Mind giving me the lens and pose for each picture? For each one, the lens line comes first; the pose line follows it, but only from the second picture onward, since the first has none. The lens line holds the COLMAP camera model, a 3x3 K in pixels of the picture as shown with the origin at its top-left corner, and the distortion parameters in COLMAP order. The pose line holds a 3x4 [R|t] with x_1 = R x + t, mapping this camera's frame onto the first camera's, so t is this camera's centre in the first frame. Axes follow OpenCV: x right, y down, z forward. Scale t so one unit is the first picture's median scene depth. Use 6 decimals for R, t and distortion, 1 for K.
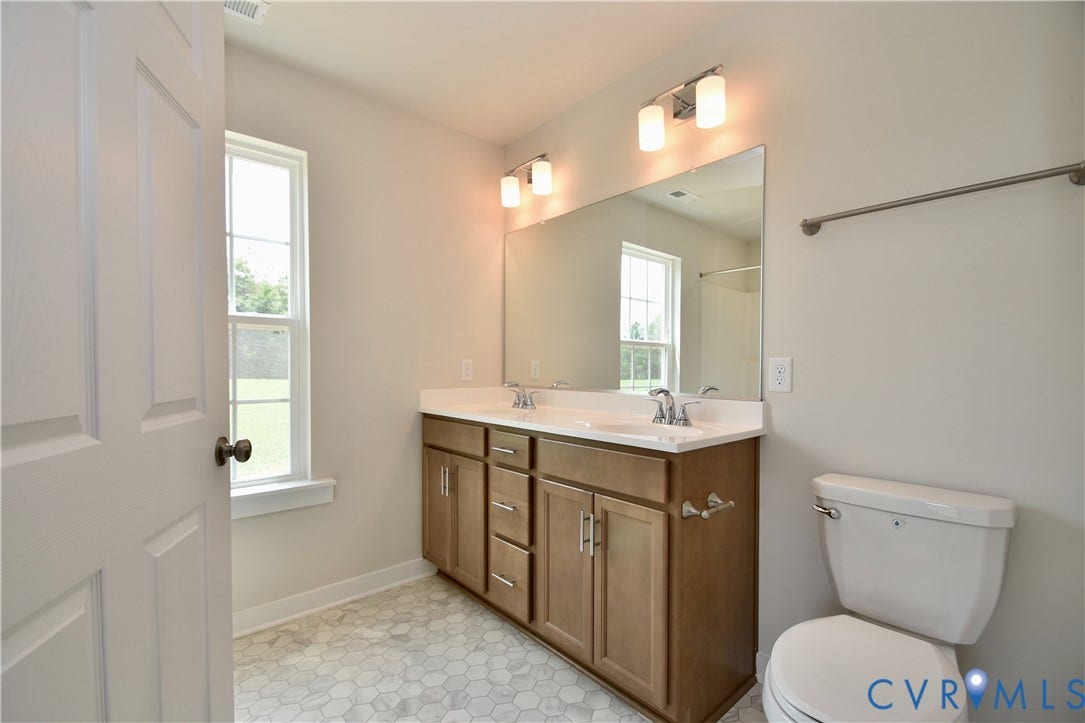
lens RADIAL K [[472.3, 0, 532.2], [0, 472.3, 375.7], [0, 0, 1]] dist [0.013317, -0.015557]
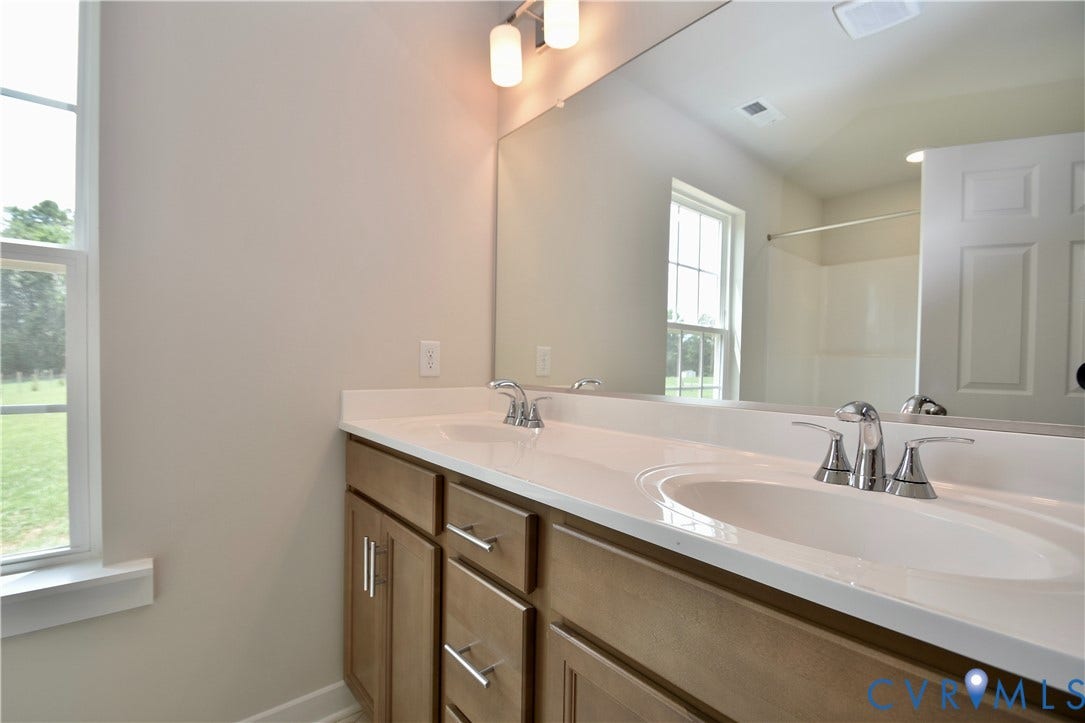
lens RADIAL K [[472.3, 0, 532.2], [0, 472.3, 375.7], [0, 0, 1]] dist [0.013317, -0.015557]
pose [[0.999756, 0.015493, -0.015720, 0.001415], [-0.015336, 0.999832, 0.010063, 0.002306], [0.015874, -0.009820, 0.999826, 0.410535]]
